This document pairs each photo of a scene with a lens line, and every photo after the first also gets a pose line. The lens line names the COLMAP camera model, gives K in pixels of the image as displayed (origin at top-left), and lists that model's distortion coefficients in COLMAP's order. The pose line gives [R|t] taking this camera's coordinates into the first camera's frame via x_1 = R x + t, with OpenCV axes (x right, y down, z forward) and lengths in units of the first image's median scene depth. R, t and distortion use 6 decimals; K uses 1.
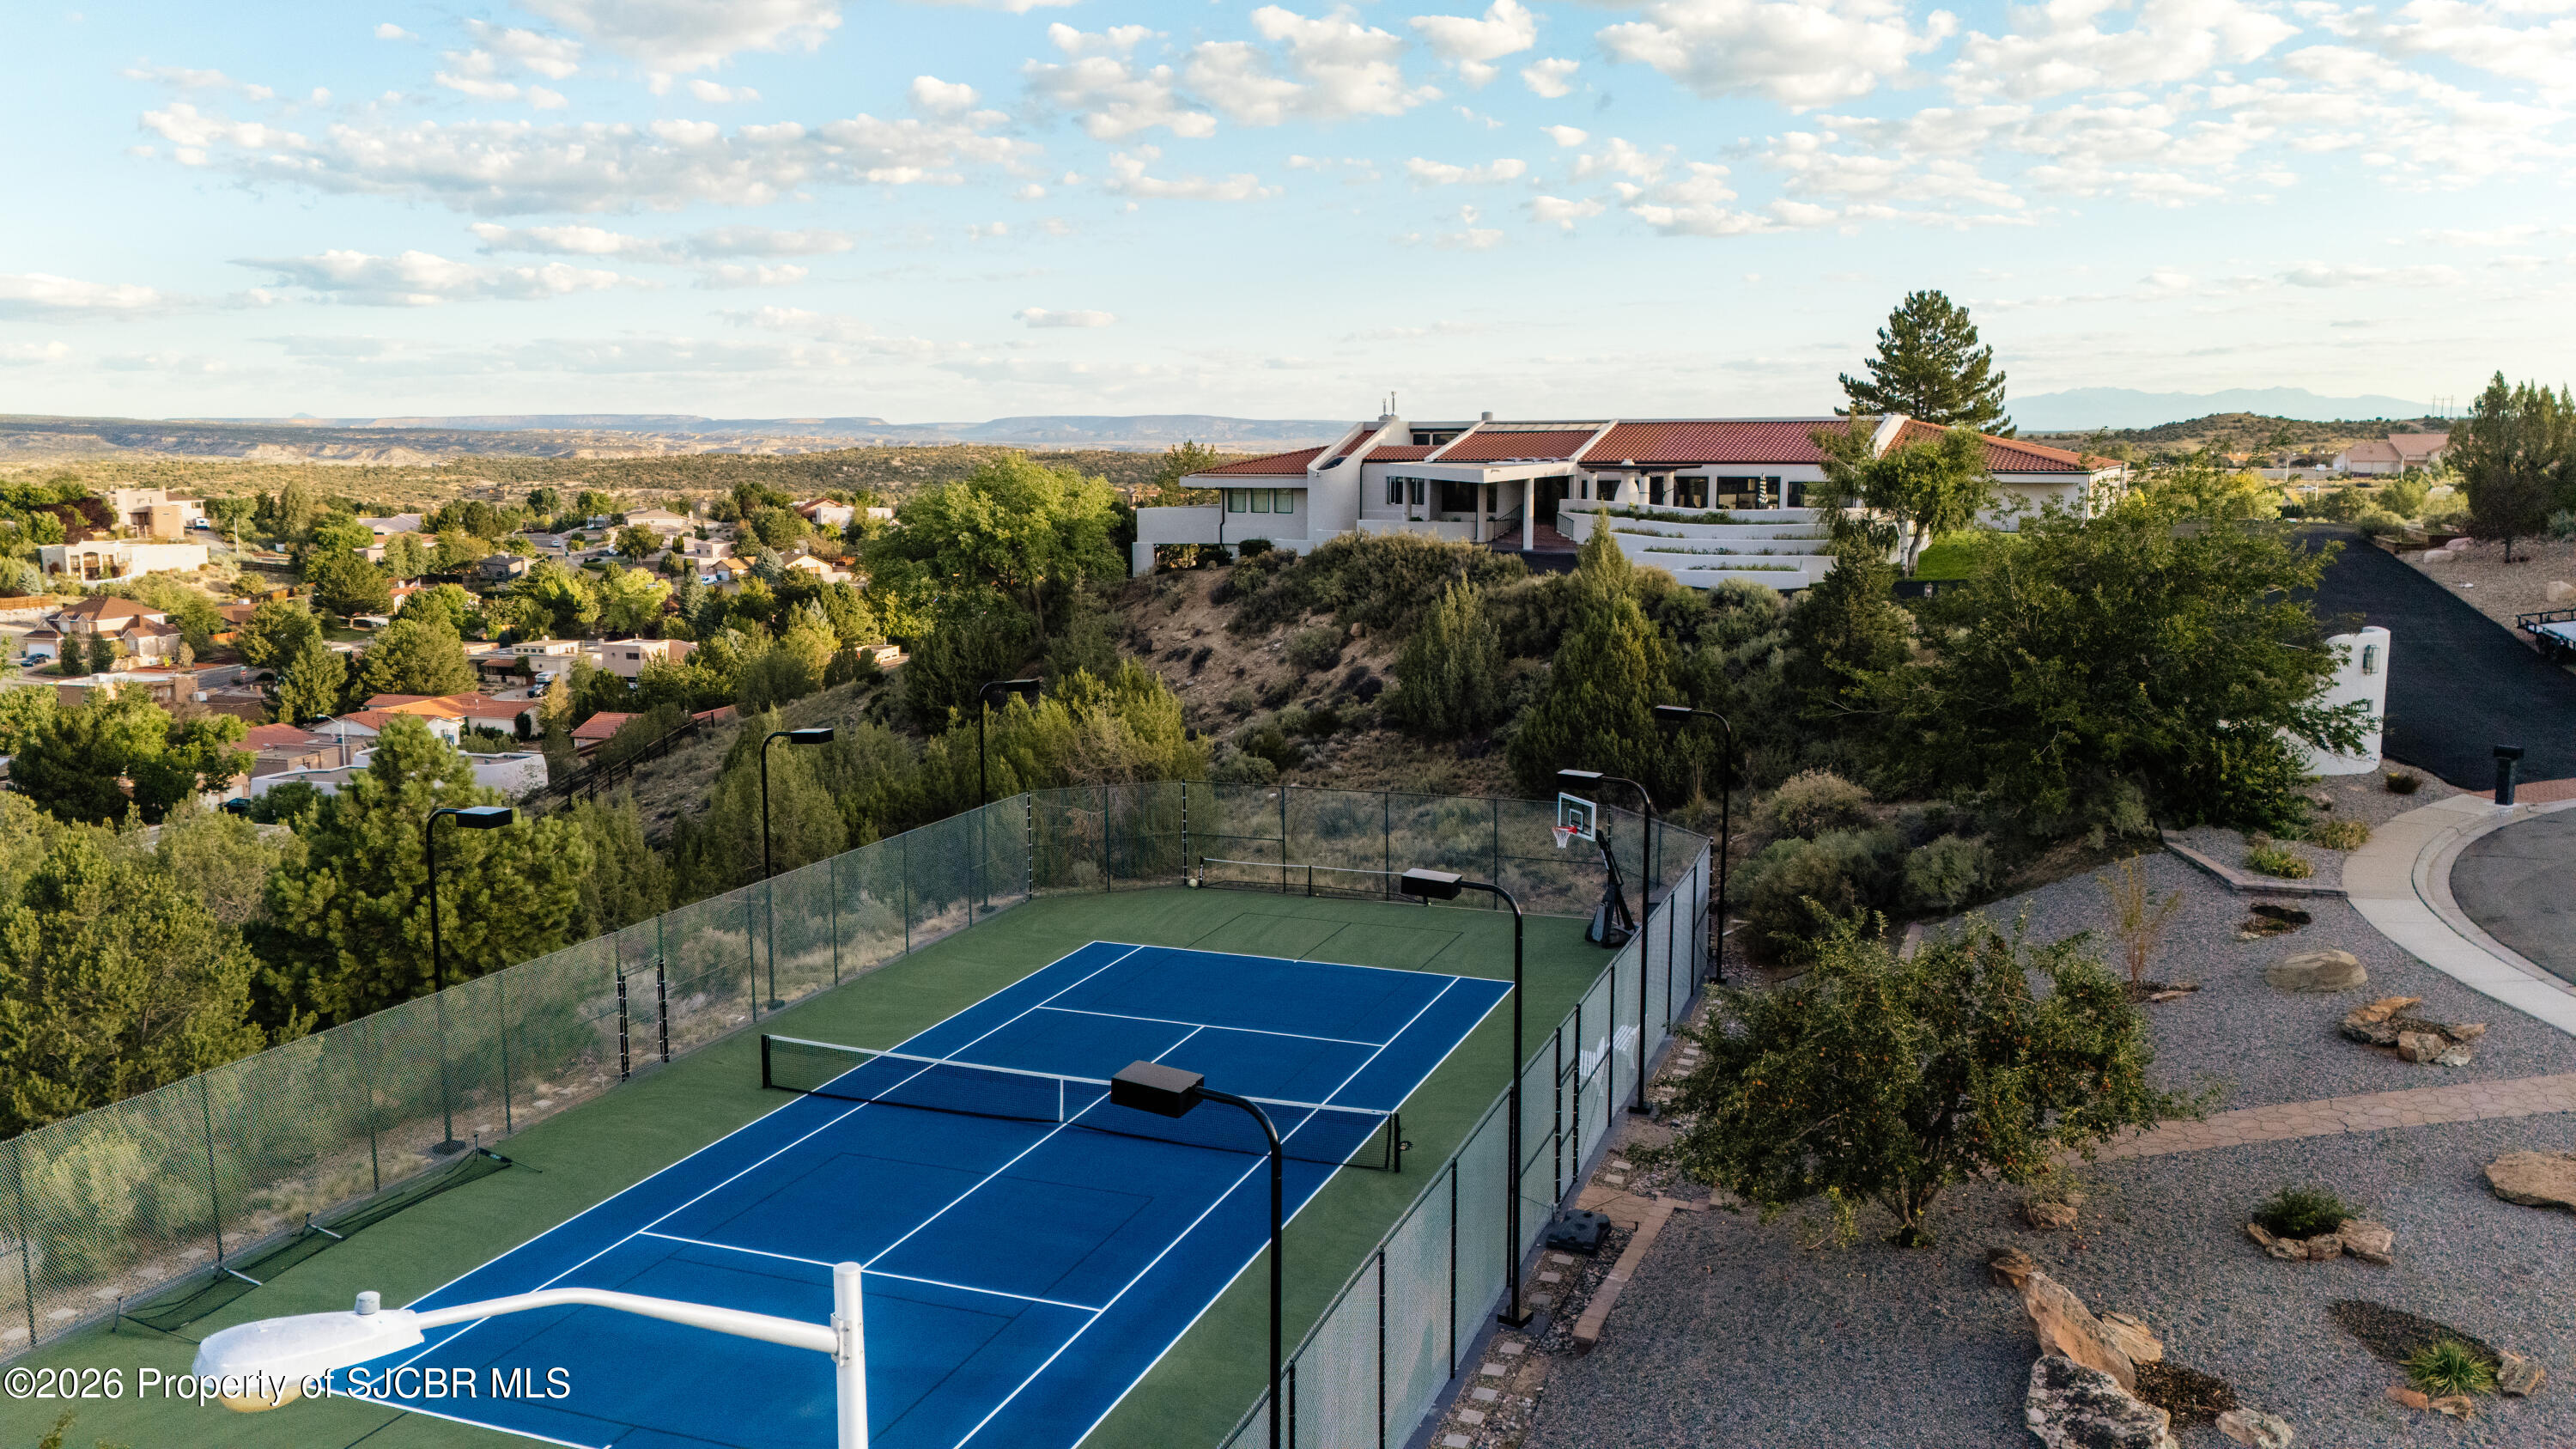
lens RADIAL K [[1875.4, 0, 1301.9], [0, 1875.4, 706.9], [0, 0, 1]] dist [0.078251, -0.080369]
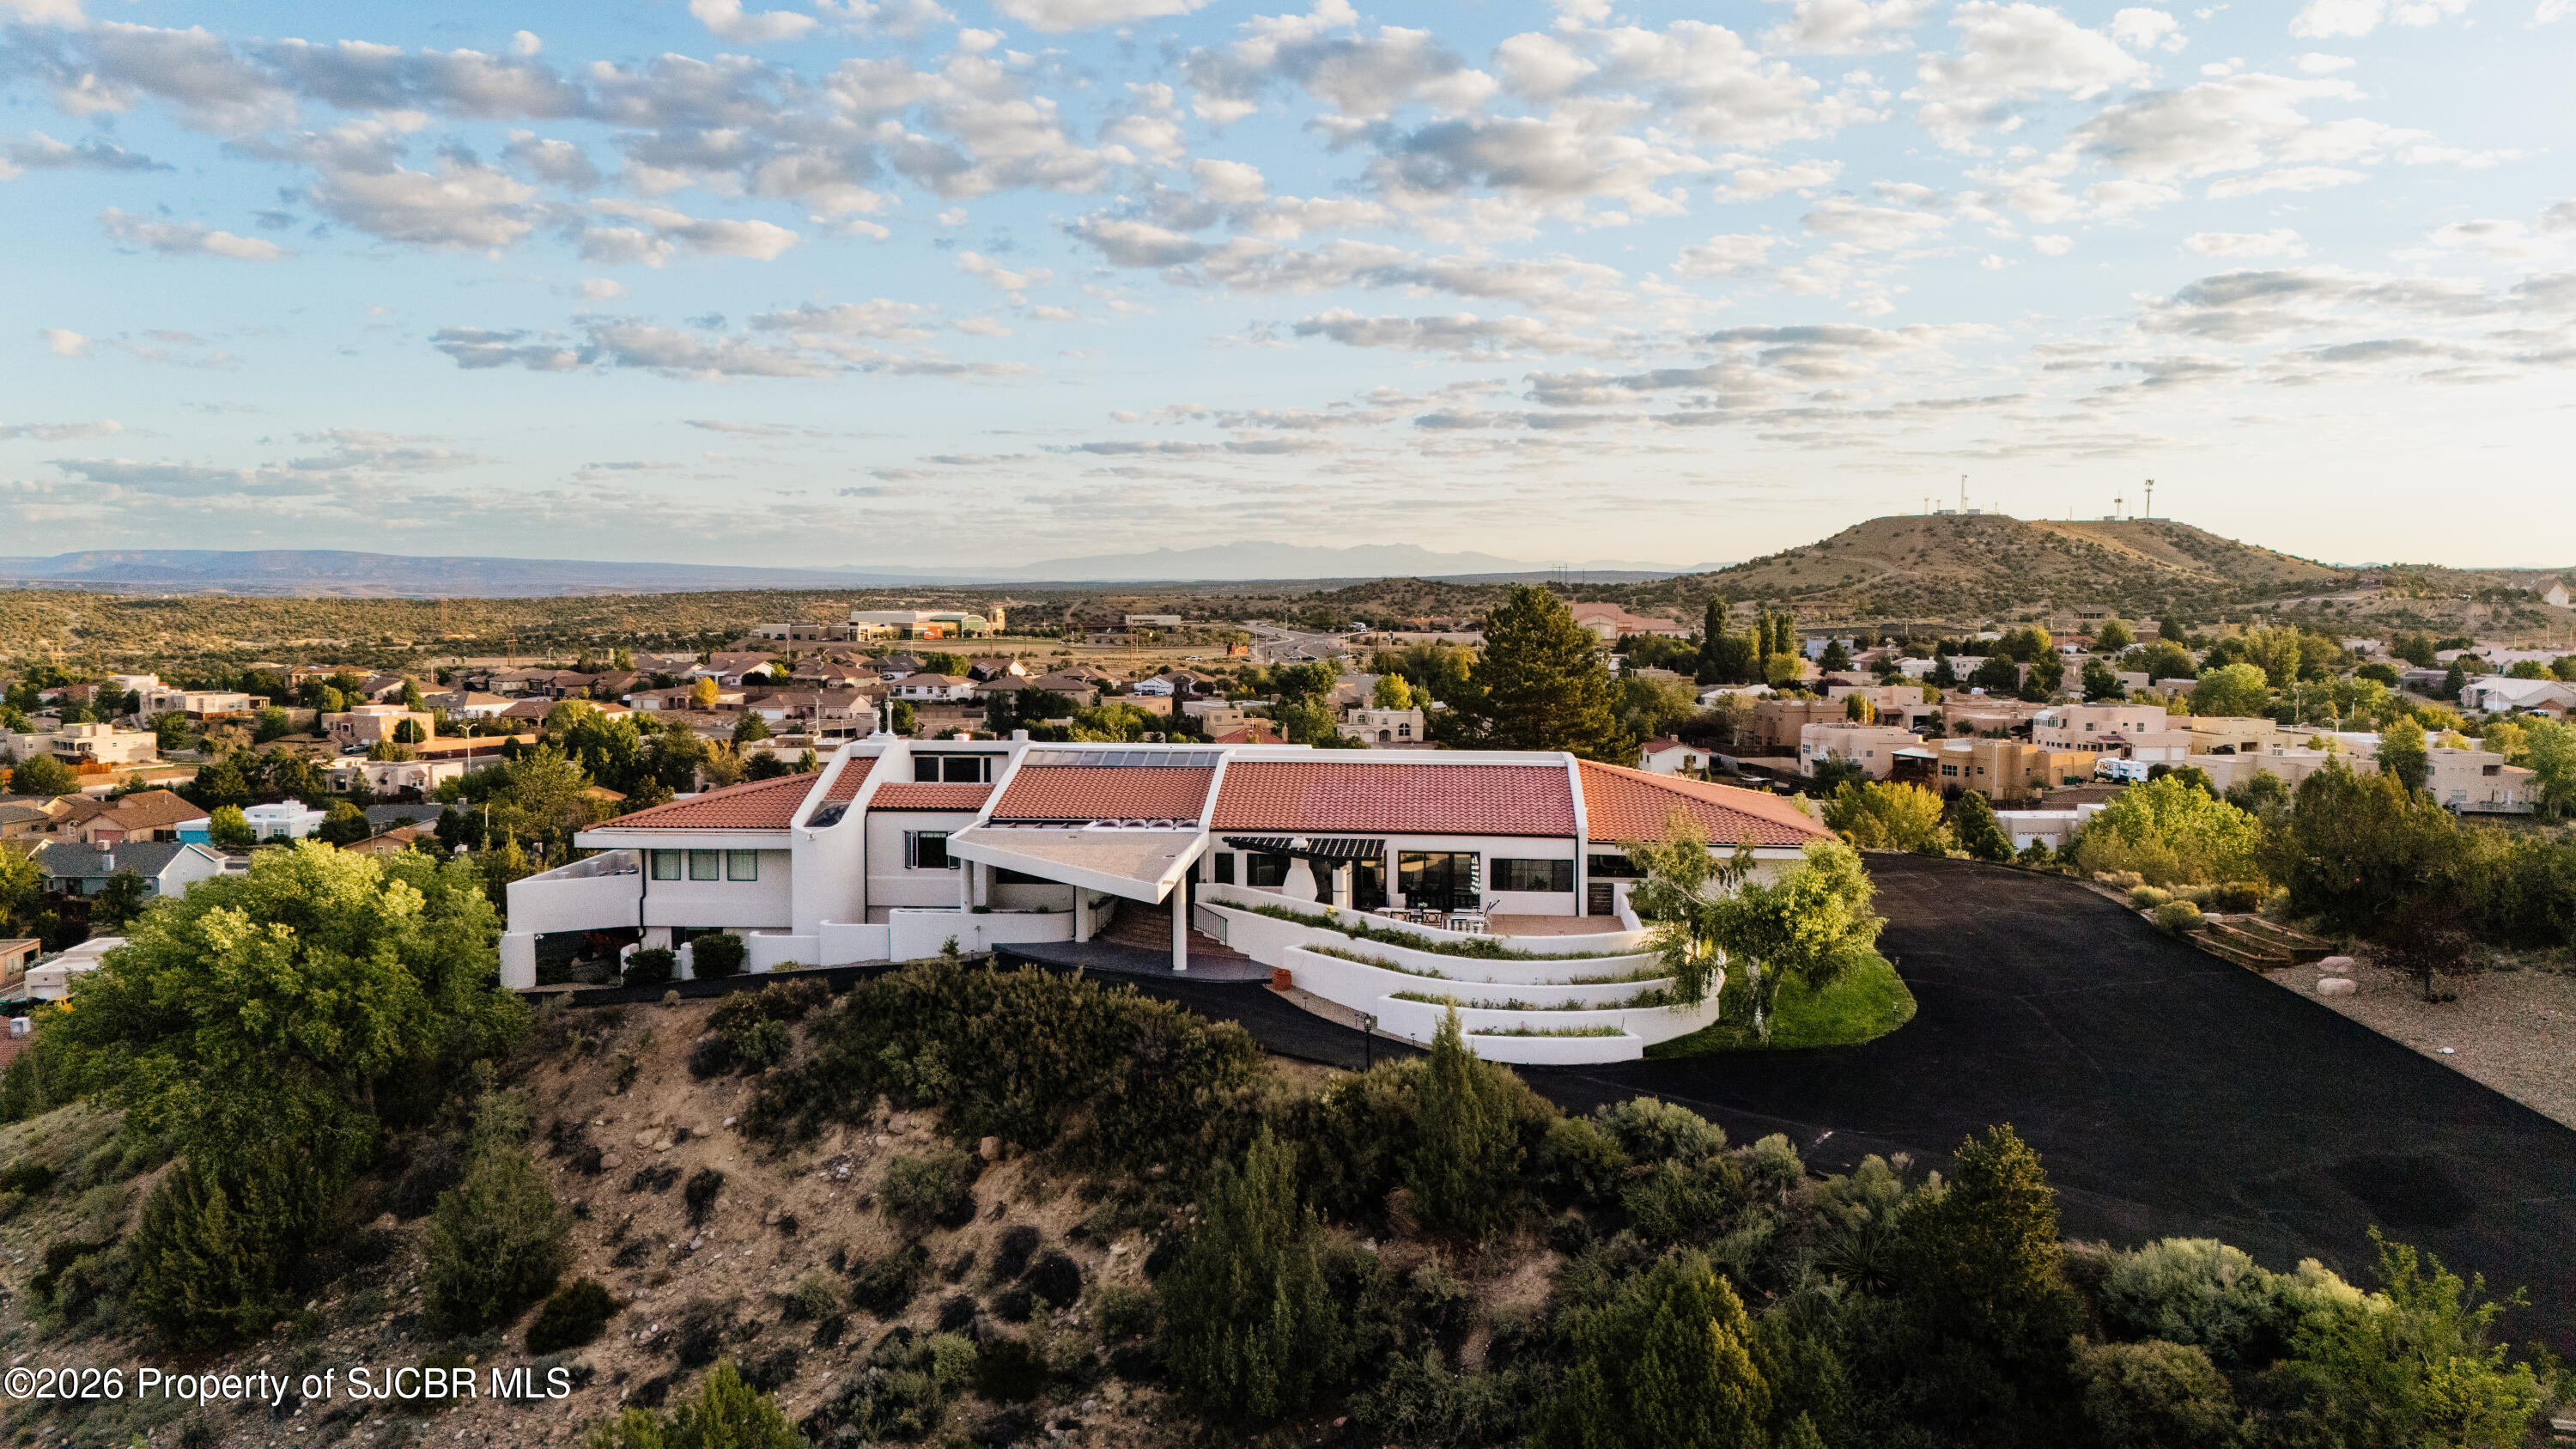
lens RADIAL K [[1875.4, 0, 1298.6], [0, 1875.4, 727.3], [0, 0, 1]] dist [0.078251, -0.080369]
pose [[0.916134, -0.026666, 0.399984, -0.040680], [0.052401, 0.997190, -0.053541, -0.045820], [-0.397432, 0.070010, 0.914957, 0.110854]]
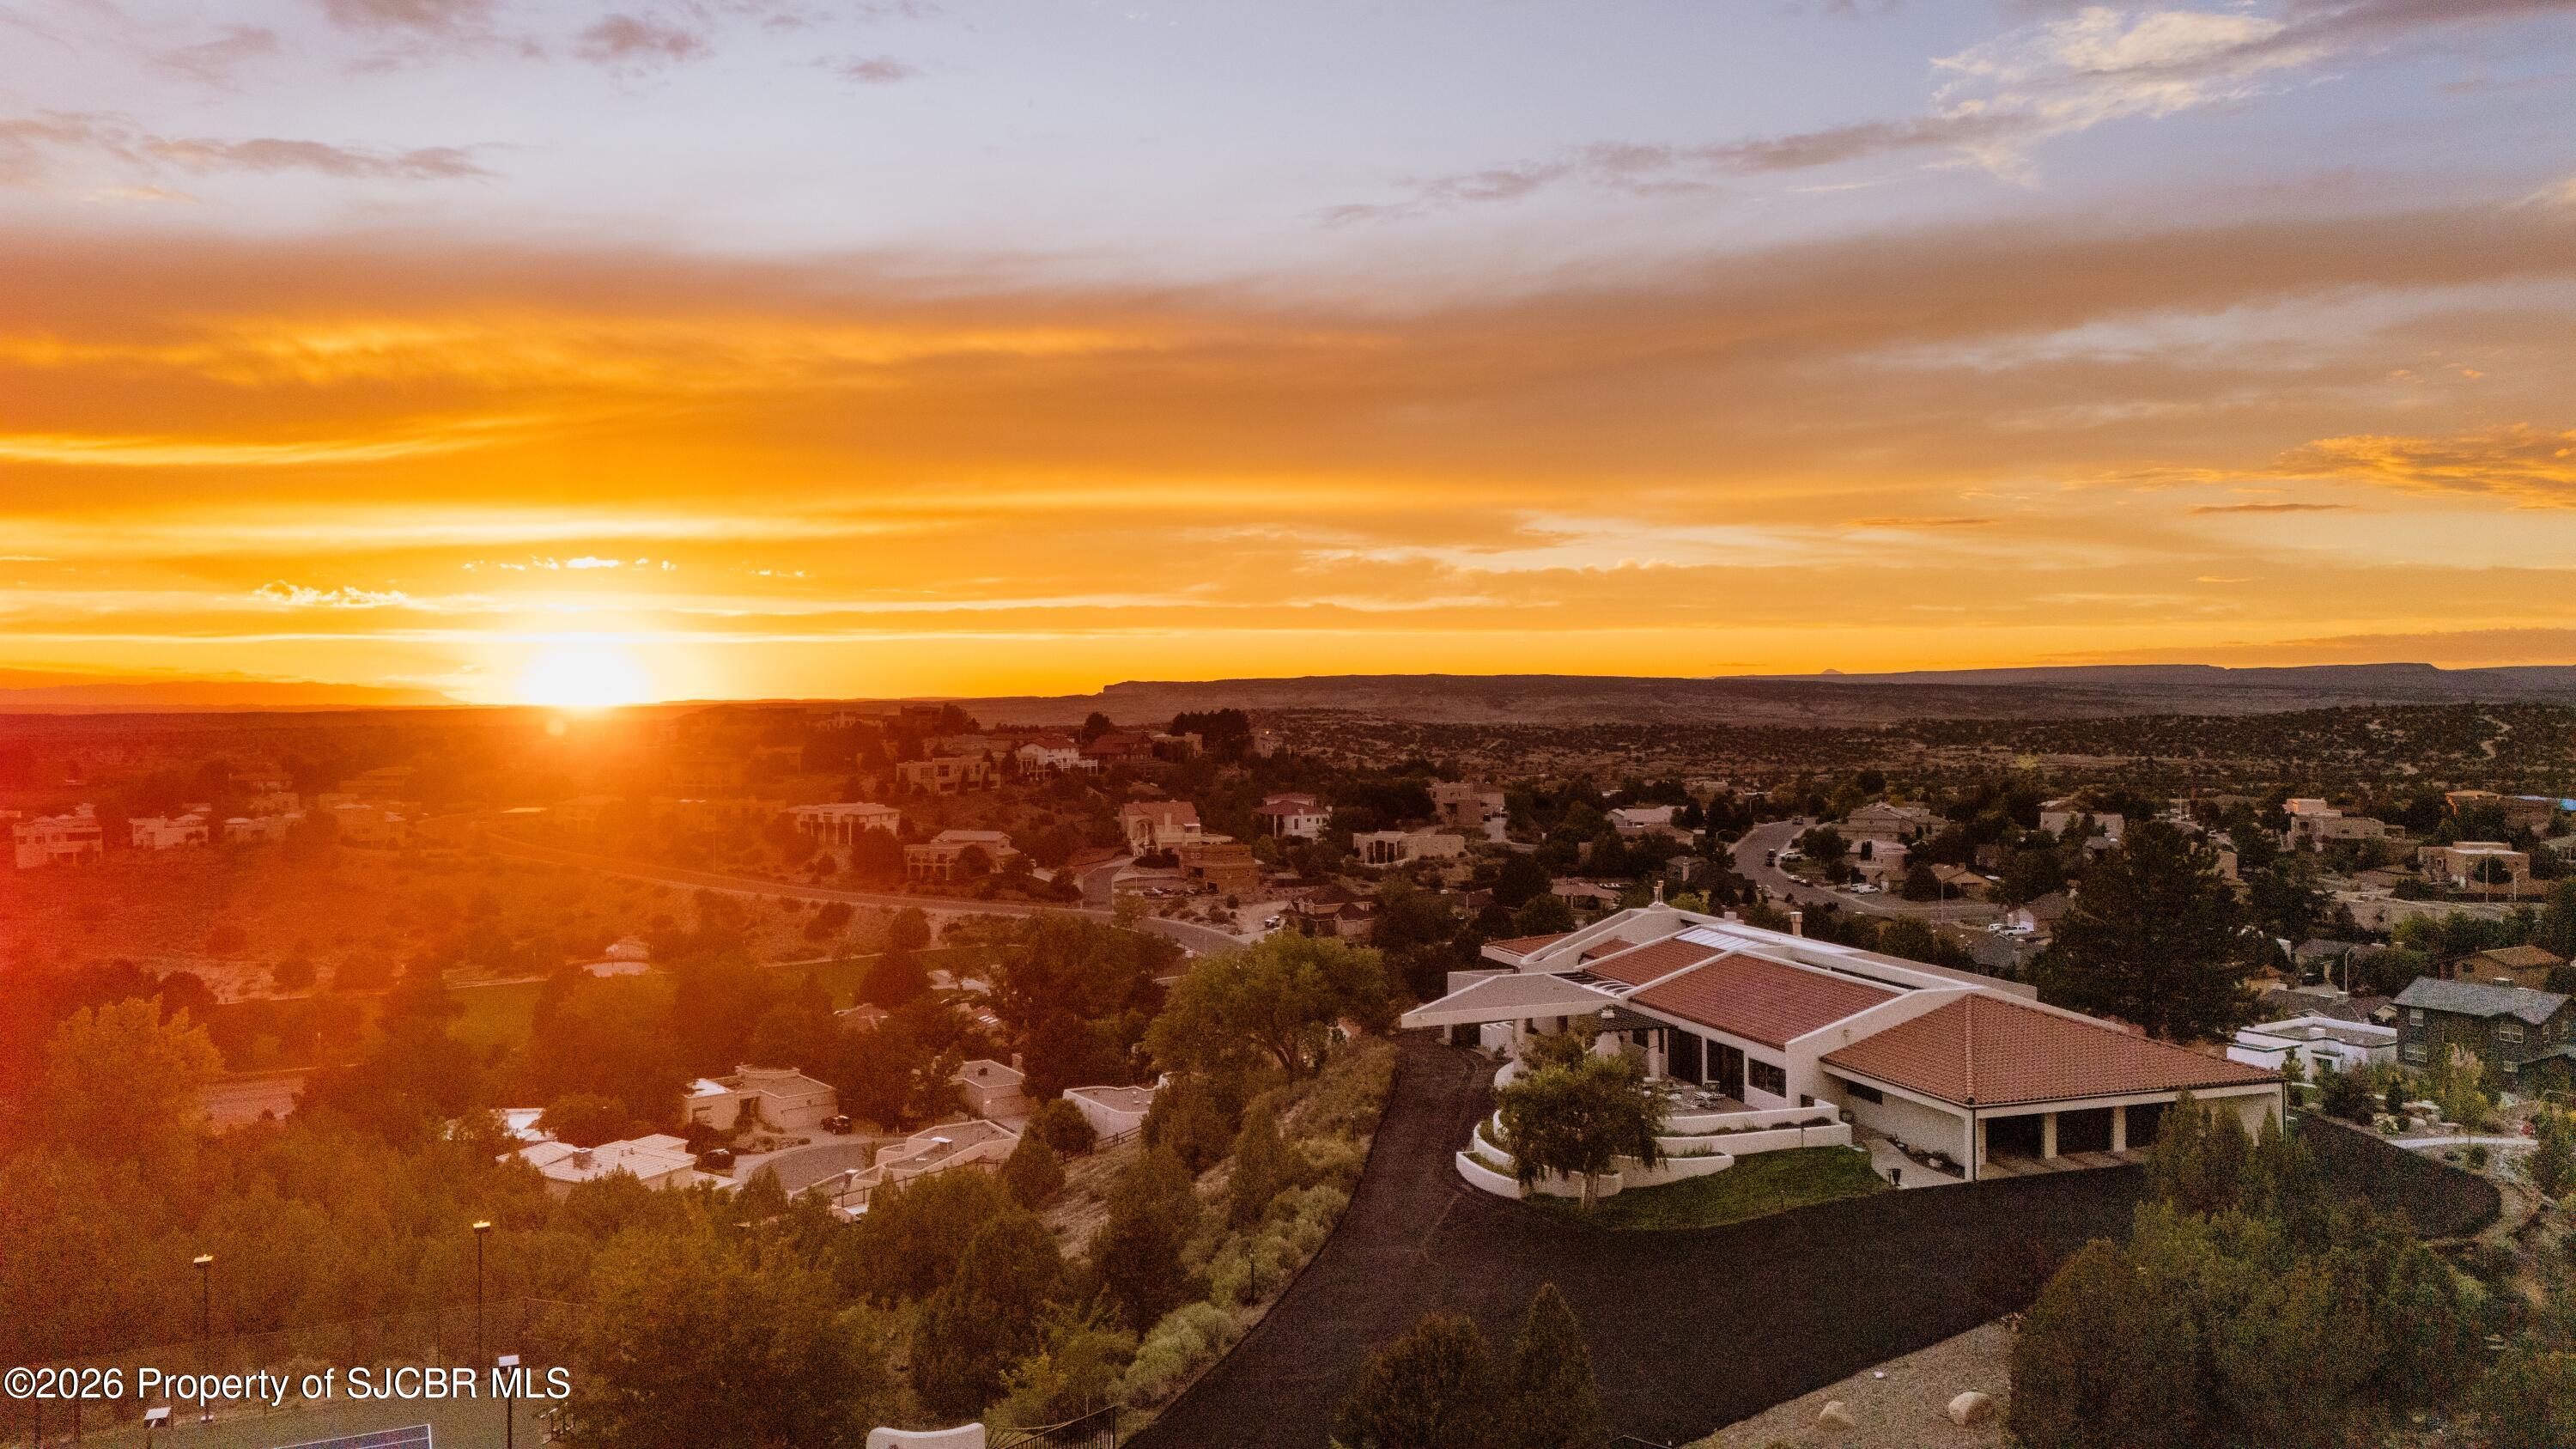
lens RADIAL K [[1875.4, 0, 1304.7], [0, 1875.4, 718.2], [0, 0, 1]] dist [0.078251, -0.080369]
pose [[0.731487, 0.005457, -0.681834, 0.245644], [-0.090296, 0.991936, -0.088933, -0.061480], [0.675851, 0.126620, 0.726081, 0.057047]]
